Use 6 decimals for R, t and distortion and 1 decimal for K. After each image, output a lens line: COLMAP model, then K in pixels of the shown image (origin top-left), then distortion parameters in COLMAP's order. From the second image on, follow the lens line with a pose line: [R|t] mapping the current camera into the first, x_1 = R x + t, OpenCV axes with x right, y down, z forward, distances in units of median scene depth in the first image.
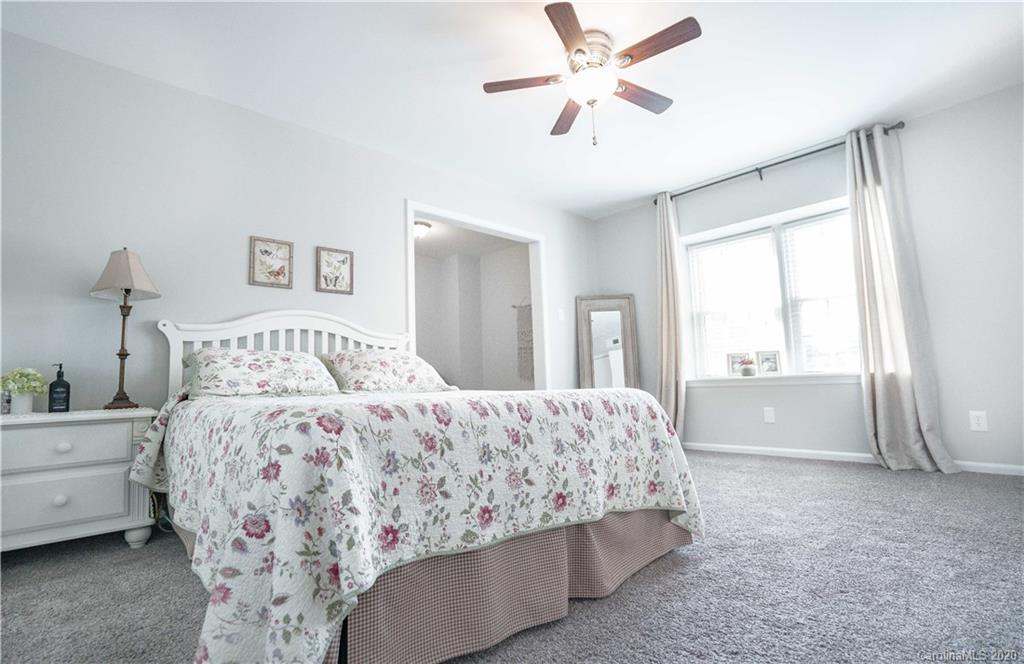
lens RADIAL K [[470.2, 0, 505.2], [0, 470.2, 332.6], [0, 0, 1]] dist [-0.032489, 0.004211]
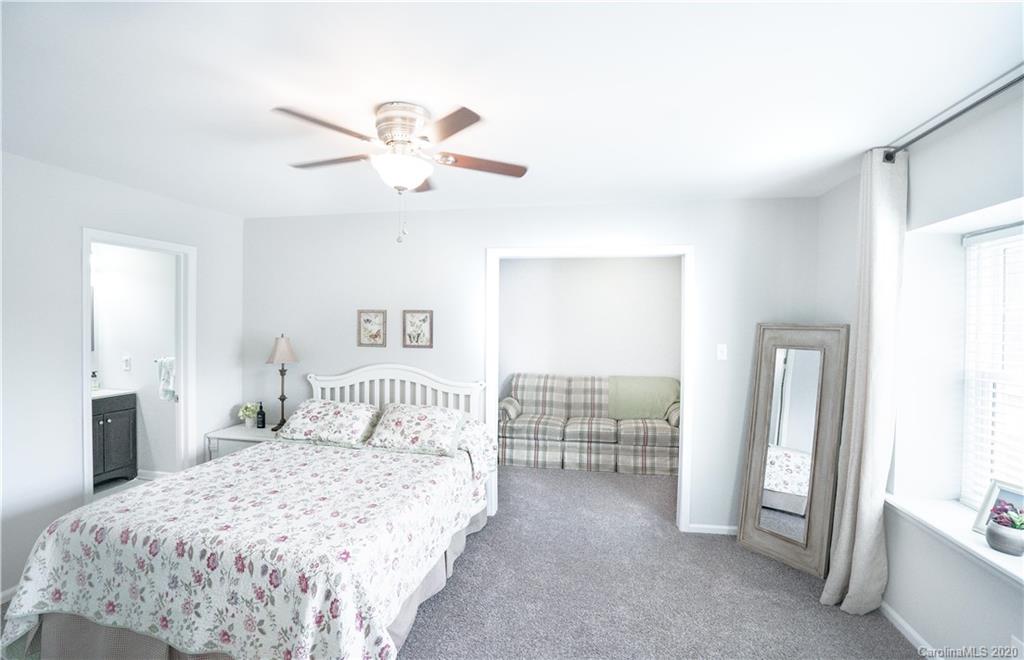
lens RADIAL K [[470.2, 0, 508.8], [0, 470.2, 332.6], [0, 0, 1]] dist [-0.032489, 0.004211]
pose [[0.606610, 0.050630, -0.793386, 0.805480], [0.046052, 0.994056, 0.098647, -0.254725], [0.793664, -0.096378, 0.600673, 0.515080]]
